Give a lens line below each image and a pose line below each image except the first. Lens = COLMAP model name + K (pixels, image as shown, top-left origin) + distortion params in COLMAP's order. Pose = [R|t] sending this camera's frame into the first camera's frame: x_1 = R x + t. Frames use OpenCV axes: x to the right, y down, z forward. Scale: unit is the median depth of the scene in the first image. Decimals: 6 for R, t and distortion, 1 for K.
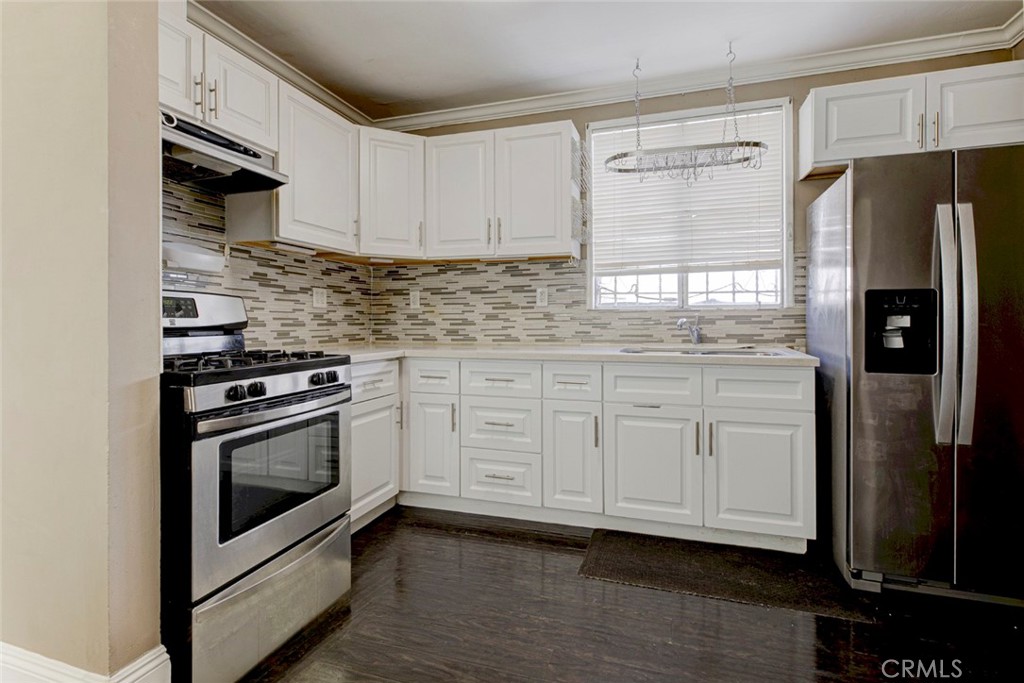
lens RADIAL K [[491.1, 0, 503.1], [0, 491.1, 318.3], [0, 0, 1]] dist [0.024008, 0.000180]
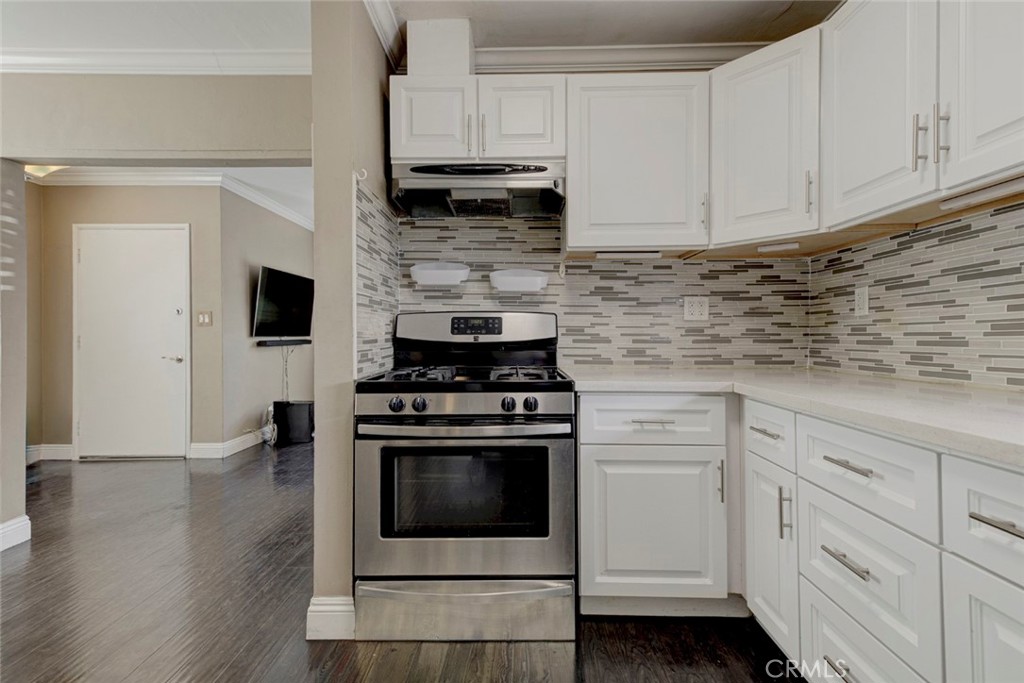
lens RADIAL K [[469.4, 0, 523.5], [0, 469.4, 327.3], [0, 0, 1]] dist [0.030826, -0.000050]
pose [[0.315512, -0.019006, -0.948731, 0.269148], [0.007437, 0.999818, -0.017556, 0.001103], [0.948892, -0.001517, 0.315596, 0.479408]]
